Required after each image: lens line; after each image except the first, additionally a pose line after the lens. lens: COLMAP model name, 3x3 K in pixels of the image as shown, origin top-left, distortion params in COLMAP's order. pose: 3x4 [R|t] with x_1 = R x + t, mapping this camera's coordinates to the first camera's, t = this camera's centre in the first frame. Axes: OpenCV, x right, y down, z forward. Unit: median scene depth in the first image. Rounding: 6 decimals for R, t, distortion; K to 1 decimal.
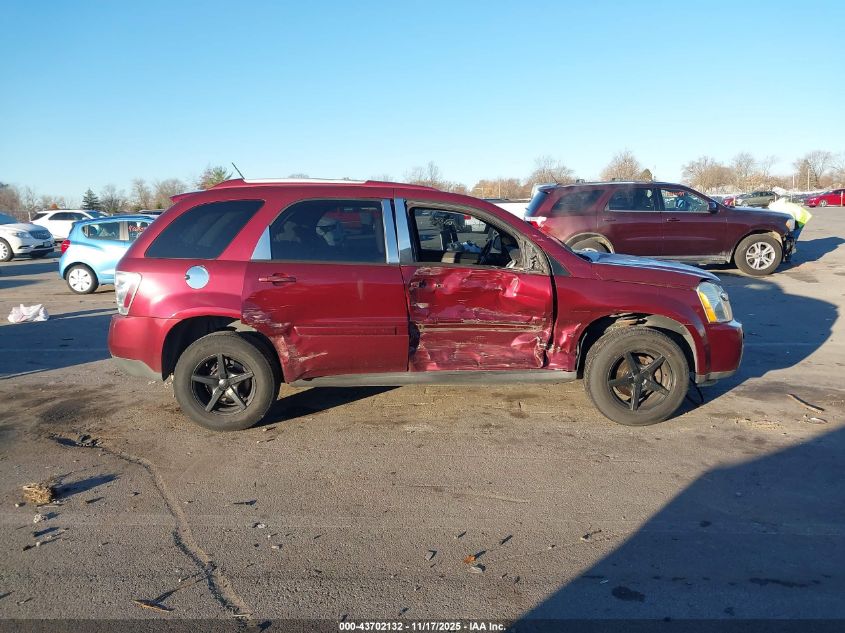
lens RADIAL K [[667.2, 0, 425.3], [0, 667.2, 315.6], [0, 0, 1]] dist [0.012239, -0.011907]
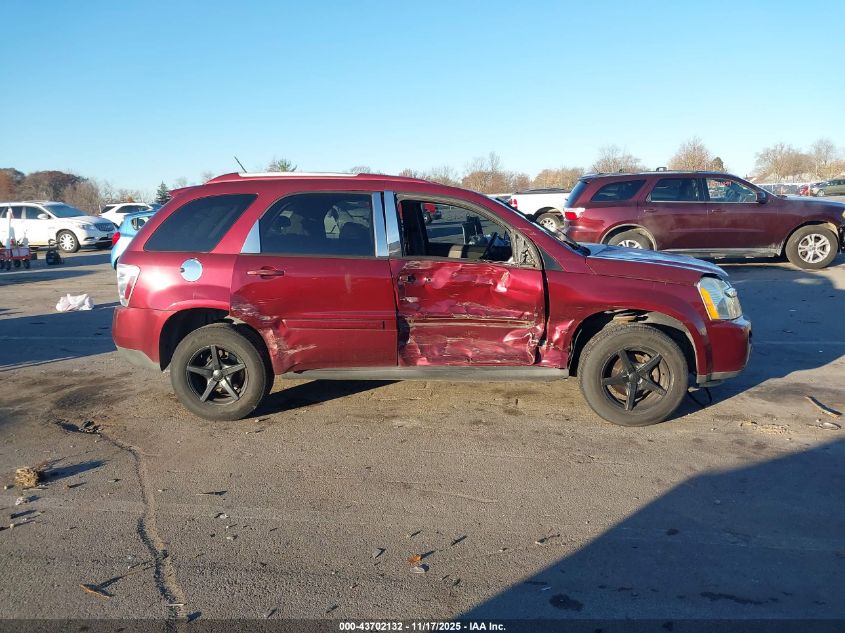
lens RADIAL K [[667.2, 0, 422.6], [0, 667.2, 316.3], [0, 0, 1]] dist [0.012239, -0.011907]
pose [[0.995688, 0.010770, -0.092138, 0.103909], [-0.009472, 0.999850, 0.014513, -0.004844], [0.092281, -0.013578, 0.995640, 0.015157]]
